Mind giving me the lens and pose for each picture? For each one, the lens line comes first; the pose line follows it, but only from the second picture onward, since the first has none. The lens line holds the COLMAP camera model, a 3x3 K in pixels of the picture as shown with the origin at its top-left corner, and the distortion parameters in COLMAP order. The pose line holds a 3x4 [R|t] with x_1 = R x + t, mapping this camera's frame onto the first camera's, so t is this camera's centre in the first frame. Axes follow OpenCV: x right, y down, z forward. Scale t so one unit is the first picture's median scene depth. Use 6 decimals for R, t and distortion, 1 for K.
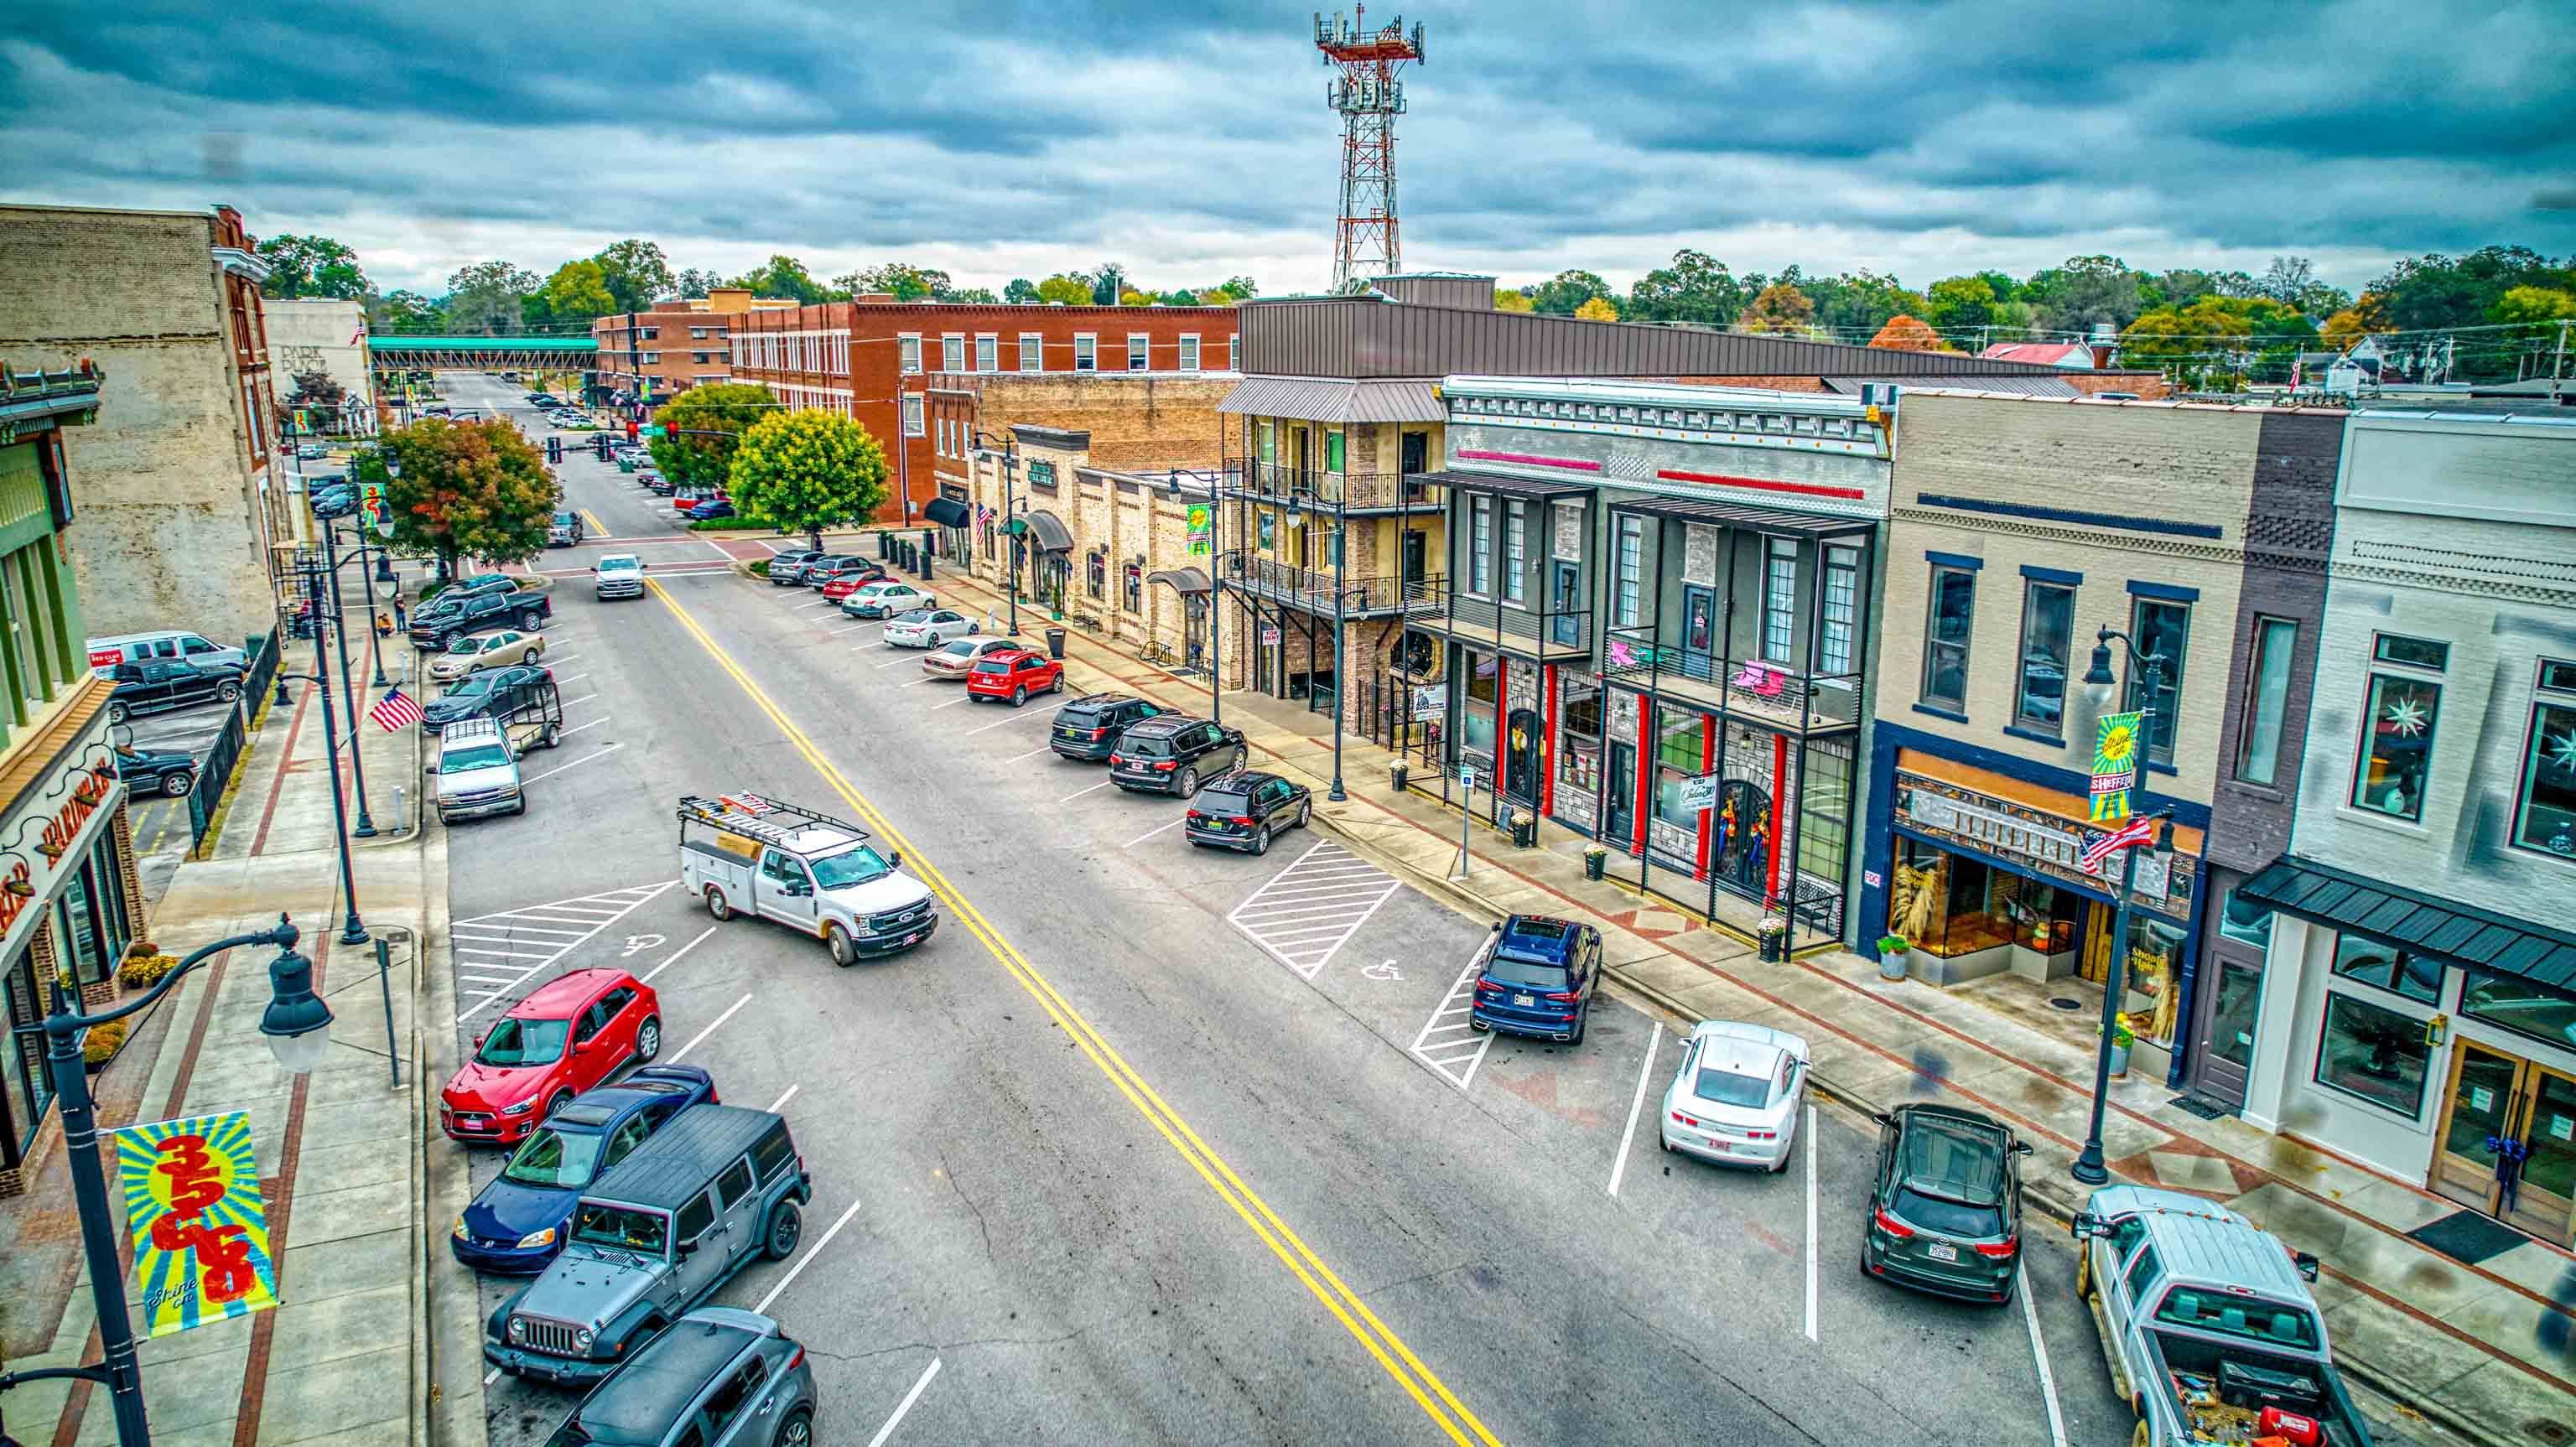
lens RADIAL K [[1641.9, 0, 1292.2], [0, 1641.9, 731.8], [0, 0, 1]] dist [-0.060005, 0.047643]
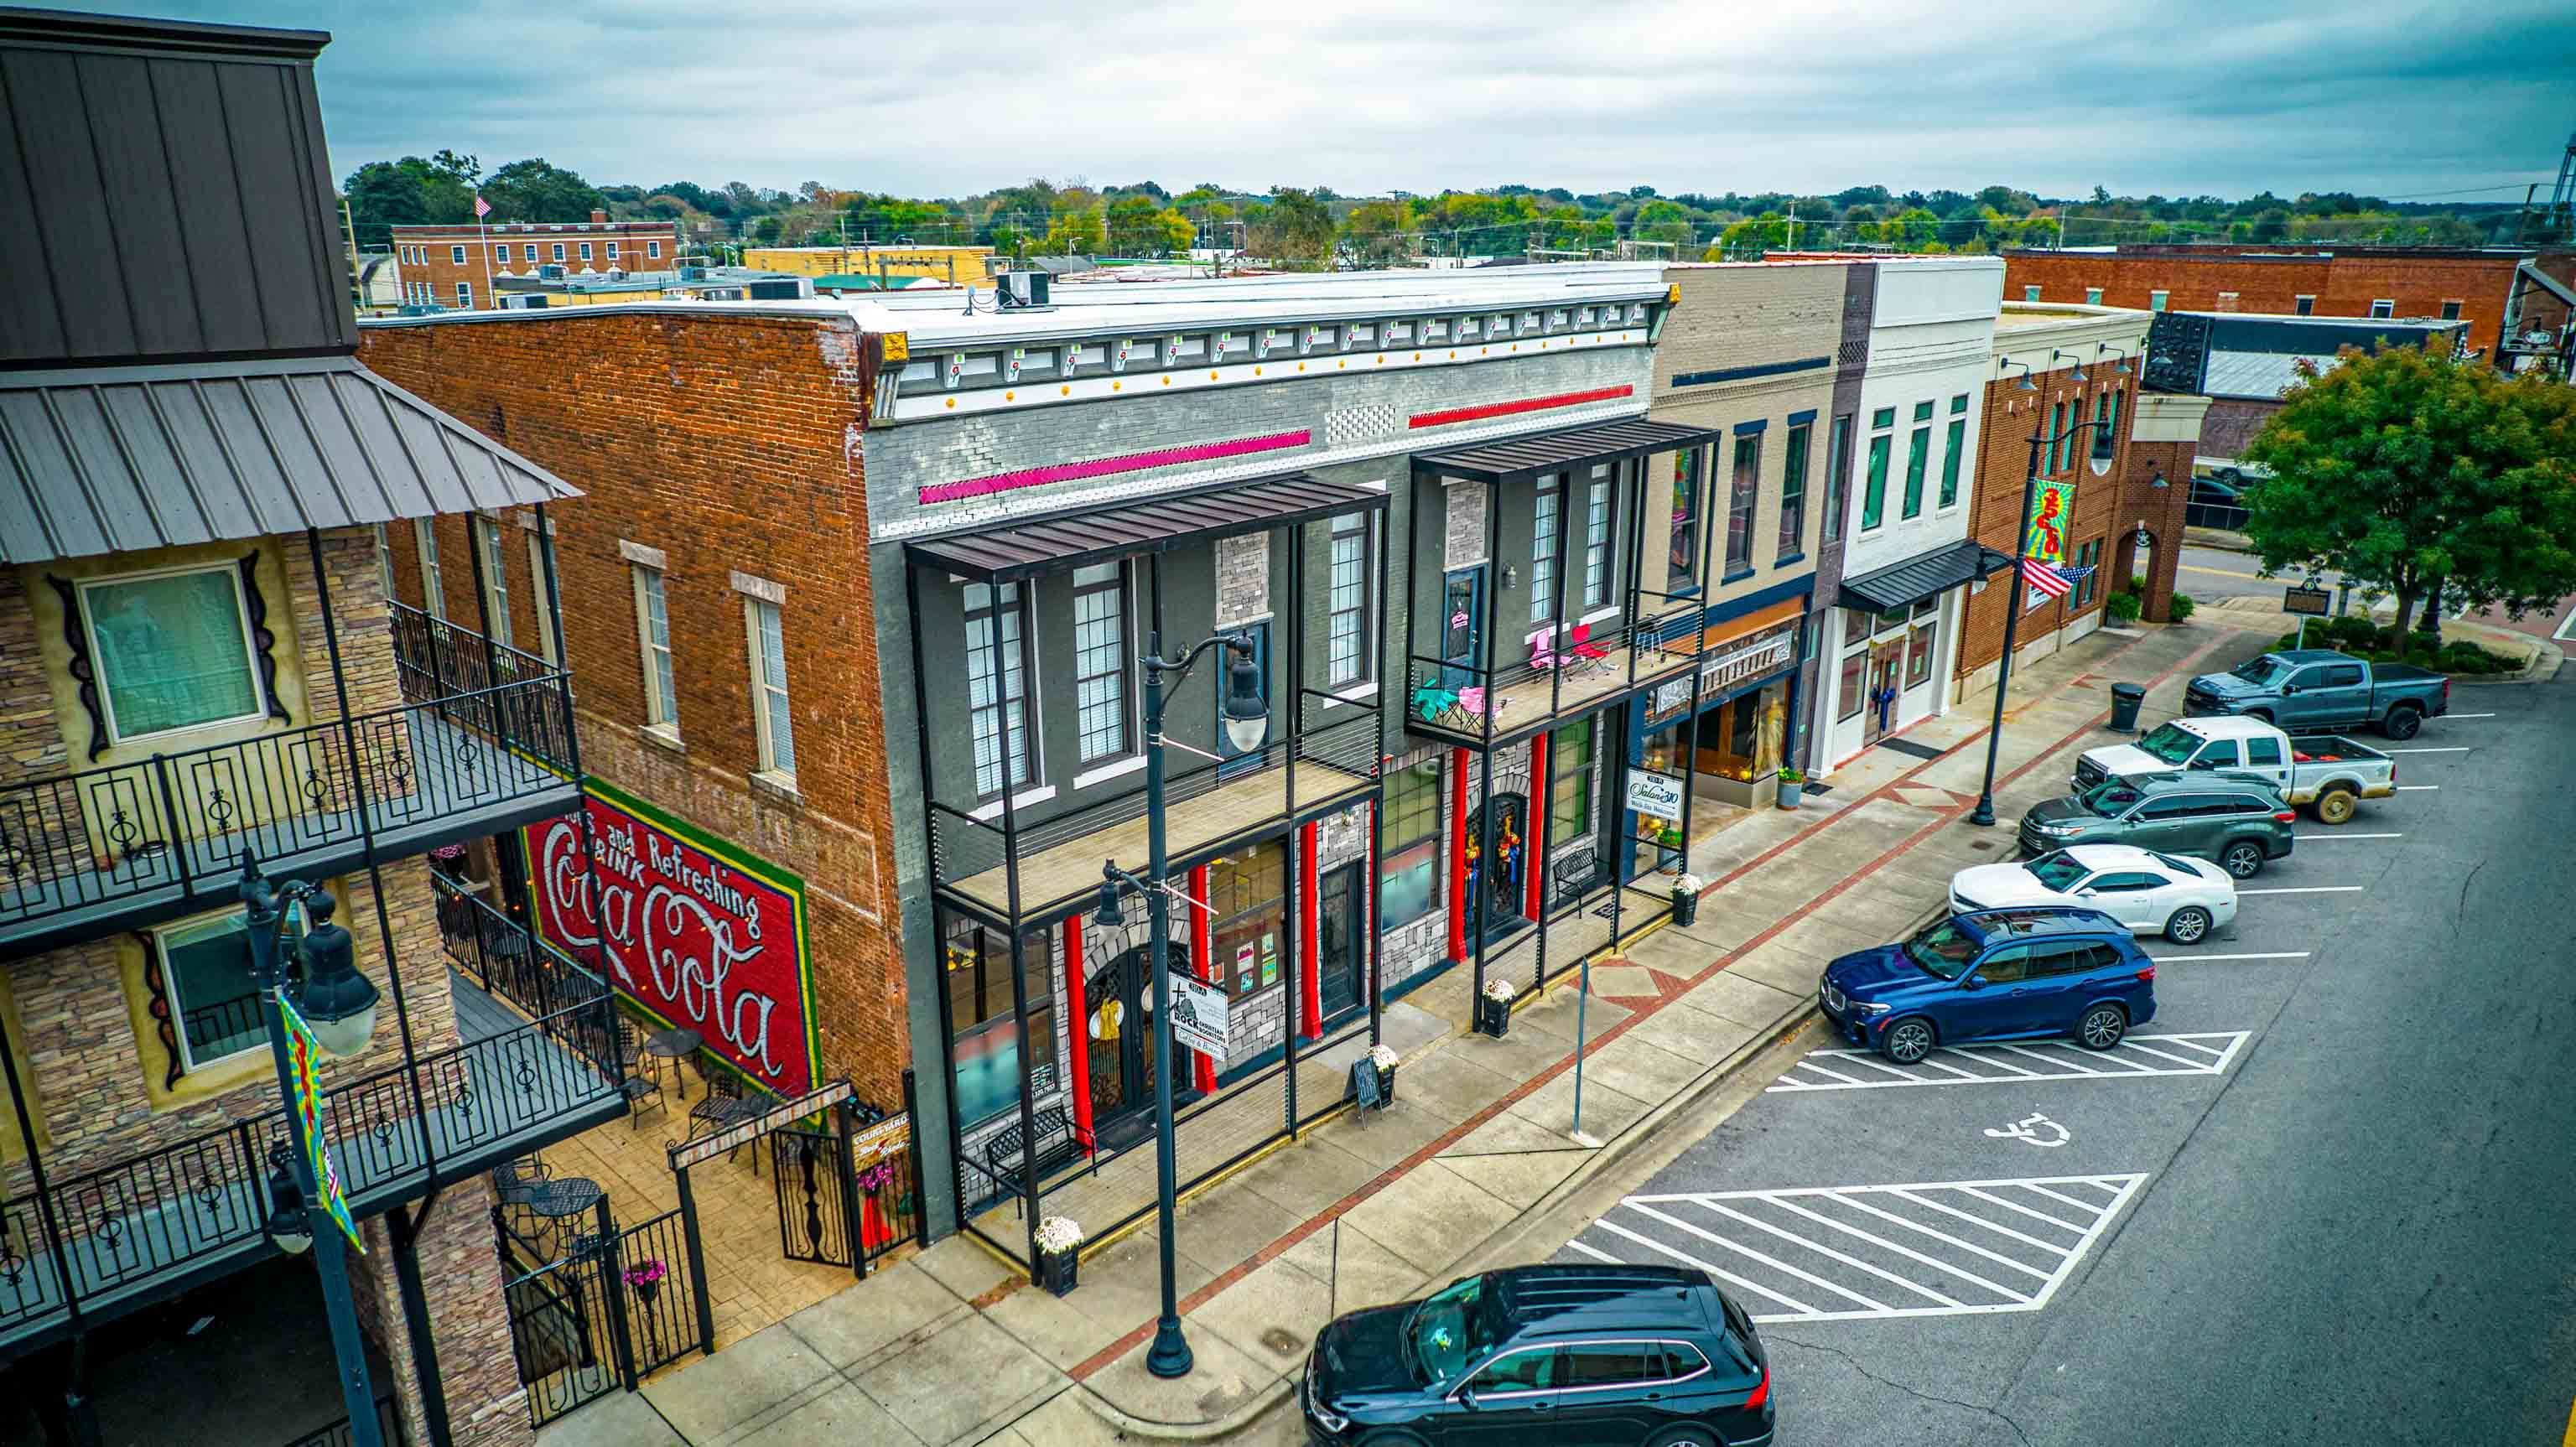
lens RADIAL K [[1641.9, 0, 1283.8], [0, 1641.9, 727.2], [0, 0, 1]] dist [-0.060005, 0.047643]
pose [[-0.331336, -0.277679, 0.901727, -0.248263], [0.224963, 0.904899, 0.361317, -0.198603], [-0.916301, 0.322573, -0.237358, 0.840694]]
